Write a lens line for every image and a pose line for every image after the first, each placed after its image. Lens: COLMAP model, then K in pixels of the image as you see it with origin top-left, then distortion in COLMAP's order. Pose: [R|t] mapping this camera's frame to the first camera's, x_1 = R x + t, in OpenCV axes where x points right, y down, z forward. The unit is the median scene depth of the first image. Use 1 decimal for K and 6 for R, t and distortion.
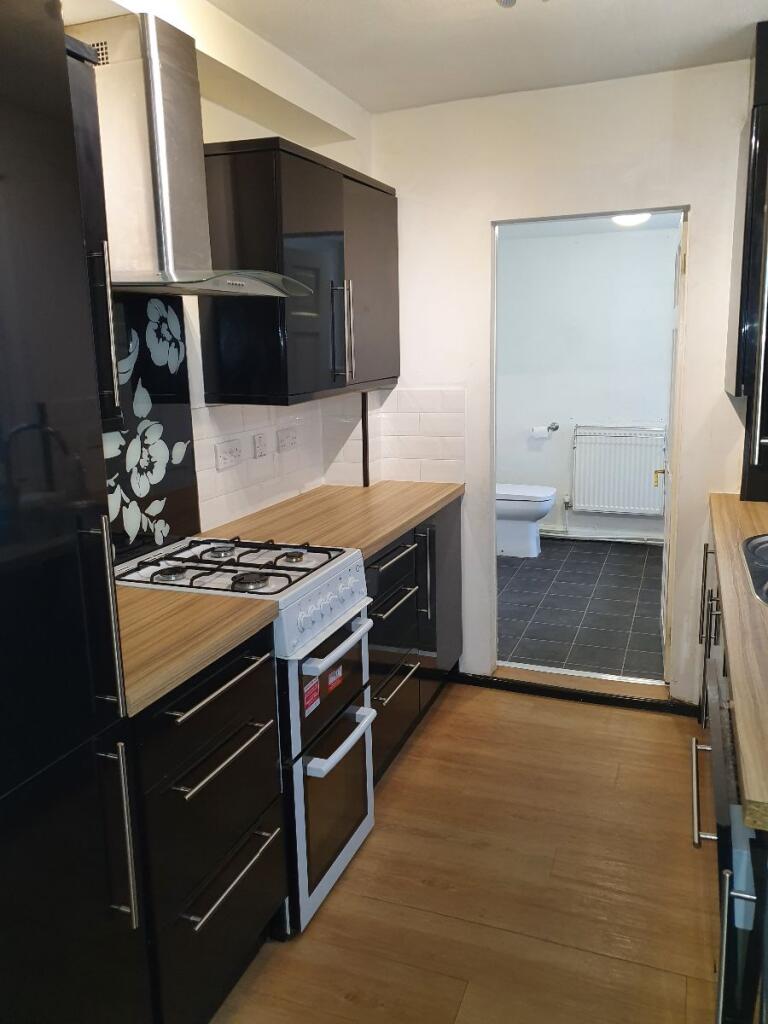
lens RADIAL K [[787.0, 0, 388.2], [0, 787.0, 508.1], [0, 0, 1]] dist [0.039541, -0.007841]
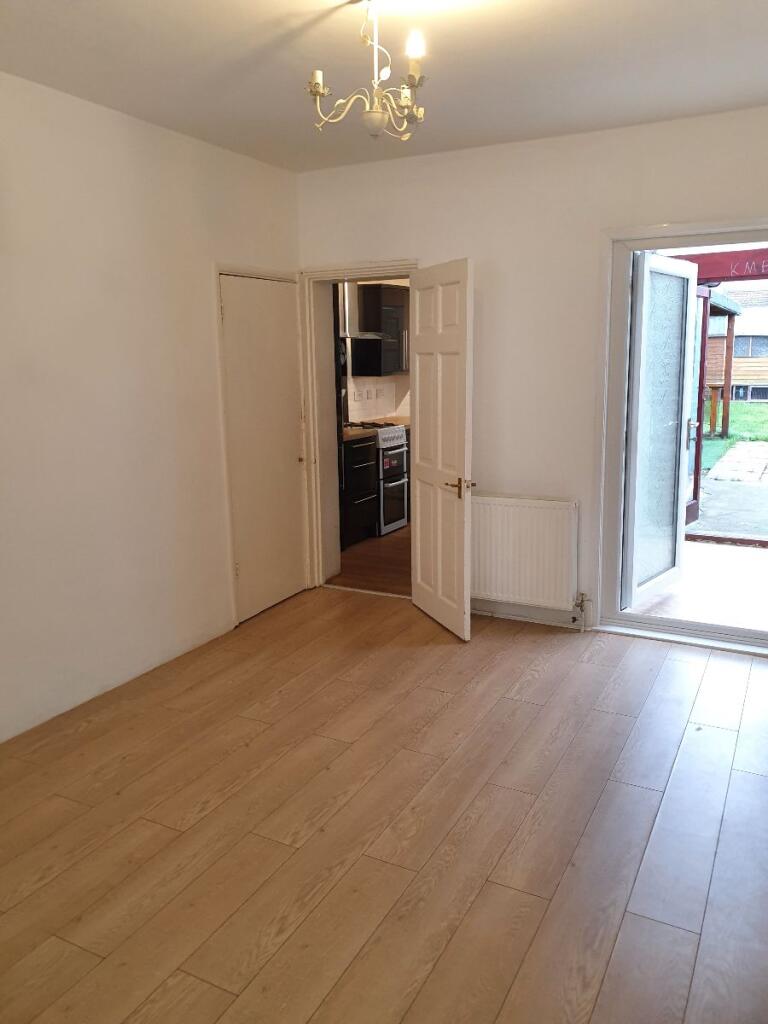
lens RADIAL K [[787.0, 0, 391.6], [0, 787.0, 502.2], [0, 0, 1]] dist [0.039541, -0.007841]
pose [[0.994377, 0.031726, -0.101037, 0.199179], [-0.033134, 0.999375, -0.012288, 0.336717], [0.100584, 0.015566, 0.994807, -1.717322]]
